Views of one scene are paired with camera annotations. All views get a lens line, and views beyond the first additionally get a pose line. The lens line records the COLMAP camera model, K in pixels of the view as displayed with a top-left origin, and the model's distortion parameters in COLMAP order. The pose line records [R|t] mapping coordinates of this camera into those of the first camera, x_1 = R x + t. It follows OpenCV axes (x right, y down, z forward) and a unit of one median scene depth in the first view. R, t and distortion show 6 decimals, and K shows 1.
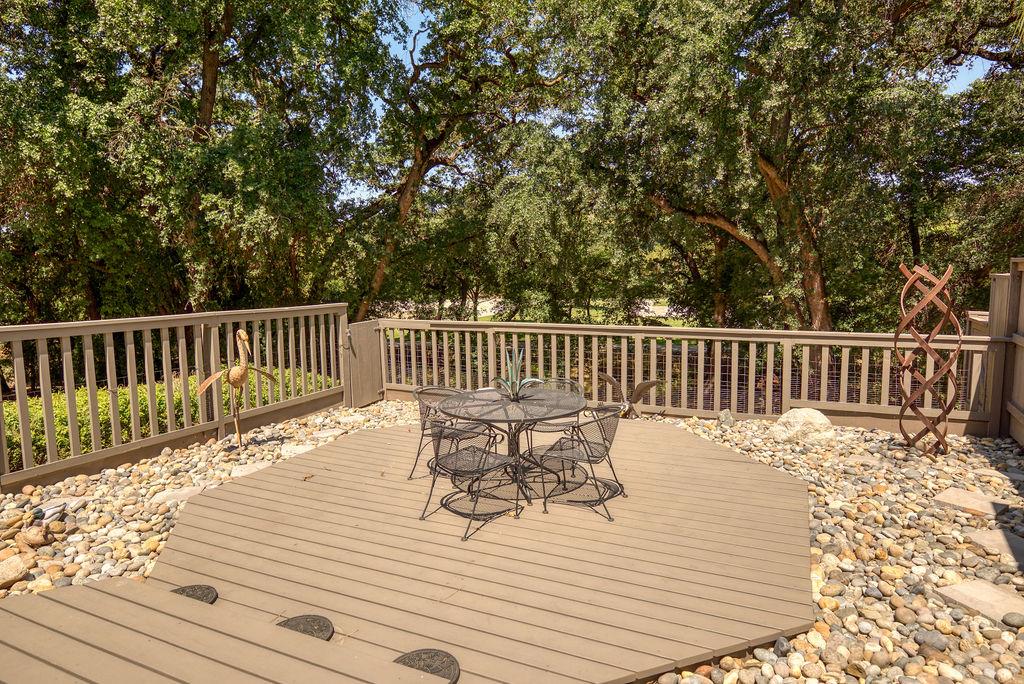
lens RADIAL K [[604.4, 0, 507.9], [0, 604.4, 325.2], [0, 0, 1]] dist [0.009237, 0.000782]
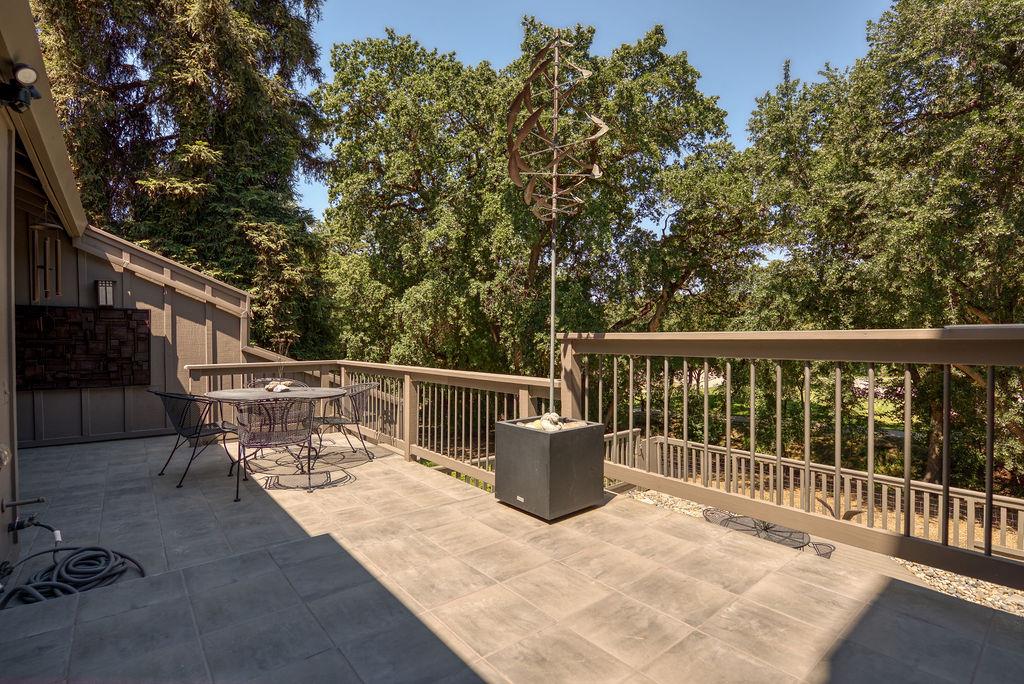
lens RADIAL K [[465.2, 0, 507.0], [0, 465.2, 341.3], [0, 0, 1]] dist [-0.008702, -0.004040]
pose [[0.907682, 0.011047, -0.419514, -0.035458], [-0.049846, 0.995415, -0.081636, -0.087346], [0.416689, 0.095011, 0.904071, -0.201994]]
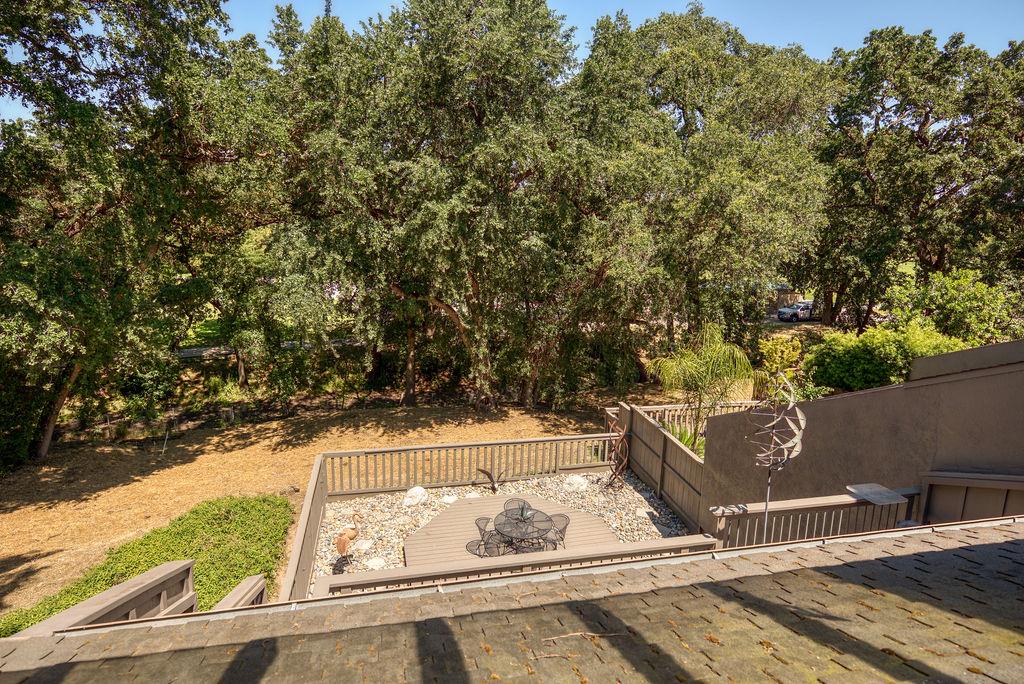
lens RADIAL K [[550.4, 0, 506.3], [0, 550.4, 345.7], [0, 0, 1]] dist [0.013212, -0.000110]
pose [[0.784305, -0.102710, 0.611814, -0.404507], [0.033222, 0.991738, 0.123902, -0.262620], [-0.619485, -0.076851, 0.781237, -0.208080]]
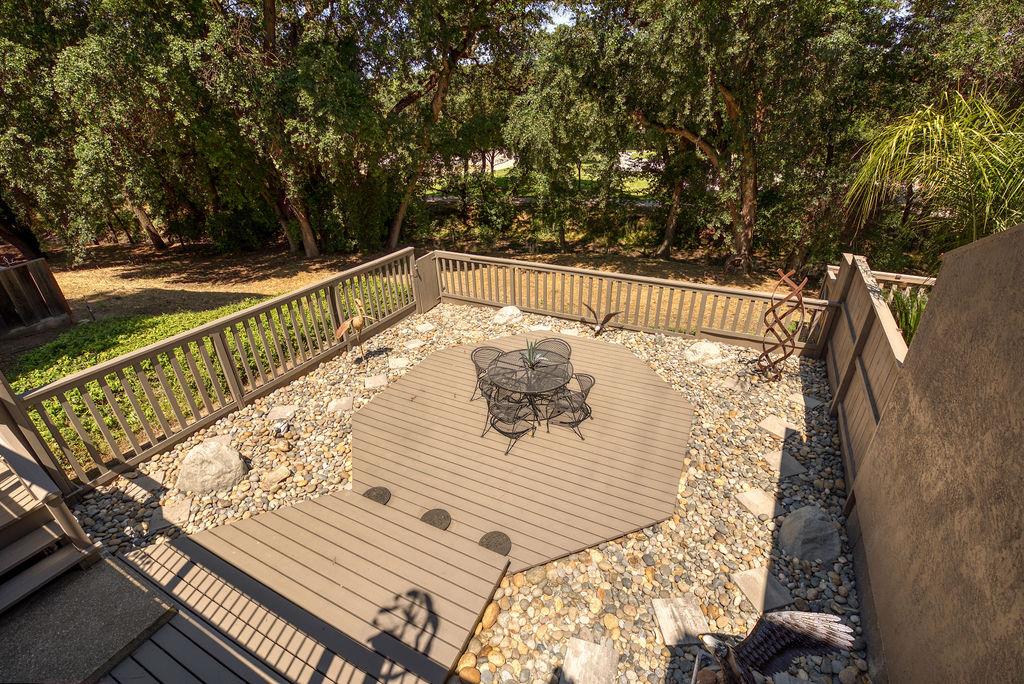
lens RADIAL K [[443.4, 0, 510.3], [0, 443.4, 336.8], [0, 0, 1]] dist [-0.010822, -0.004914]
pose [[0.999915, -0.001712, -0.012905, -0.009718], [0.006216, 0.933790, 0.357768, -0.120292], [0.011438, -0.357818, 0.933721, -0.044373]]
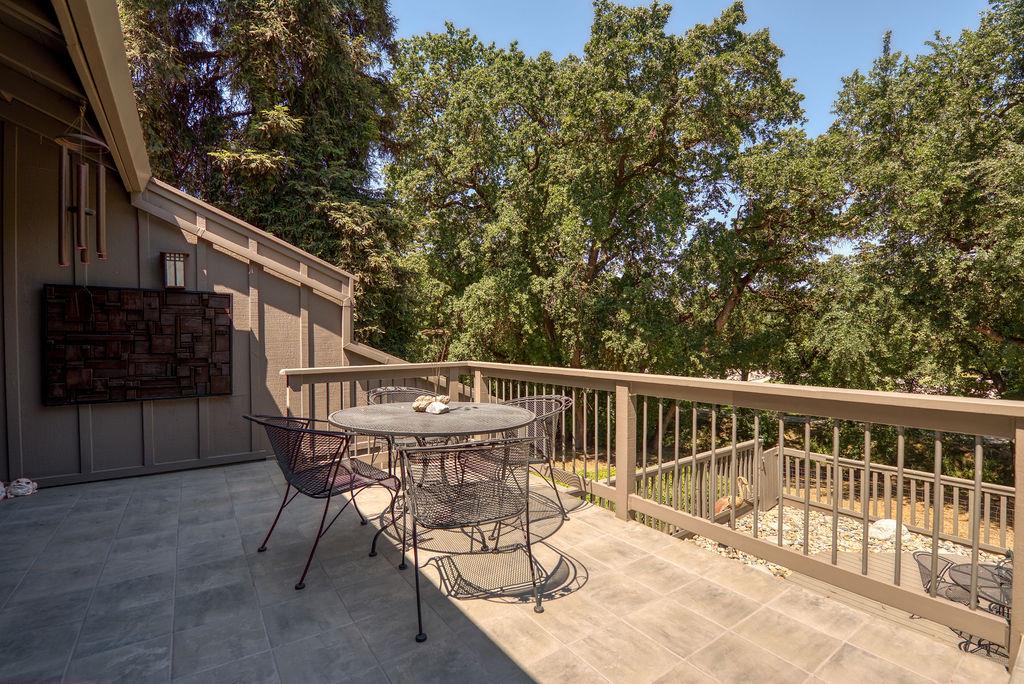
lens RADIAL K [[443.4, 0, 511.8], [0, 443.4, 339.1], [0, 0, 1]] dist [-0.010822, -0.004914]
pose [[0.880757, 0.008501, -0.473491, -0.165901], [-0.053172, 0.995292, -0.081038, -0.089136], [0.470573, 0.096552, 0.877063, -0.143904]]
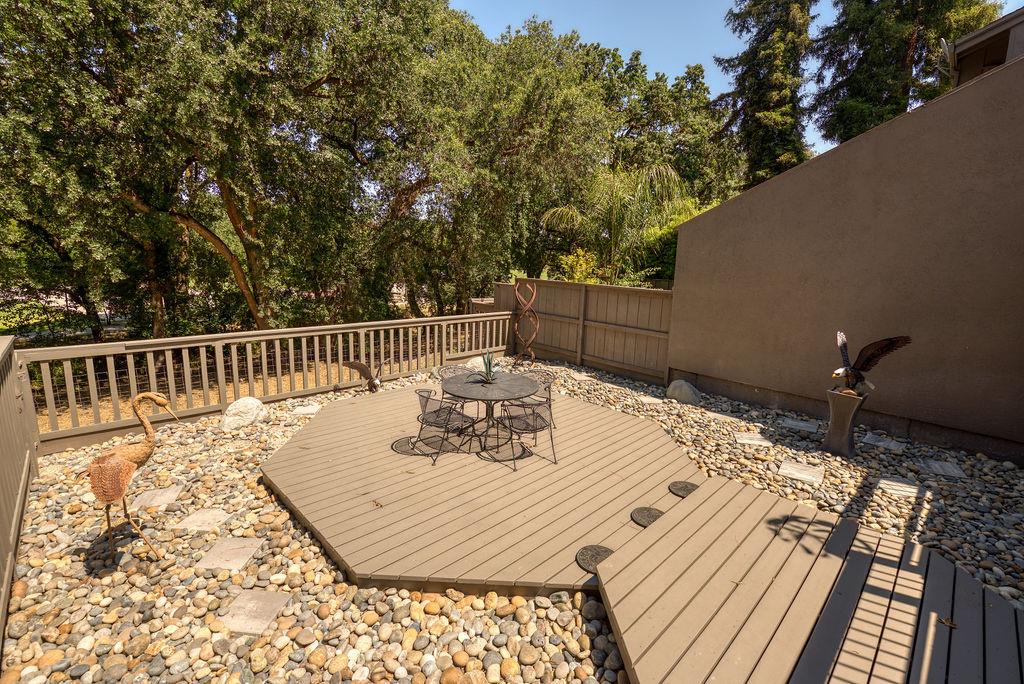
lens RADIAL K [[443.4, 0, 505.0], [0, 443.4, 345.7], [0, 0, 1]] dist [-0.010822, -0.004914]
pose [[0.354991, -0.153972, 0.922103, -0.289987], [0.051678, 0.988068, 0.145091, -0.037152], [-0.933440, -0.003853, 0.358712, 0.165893]]
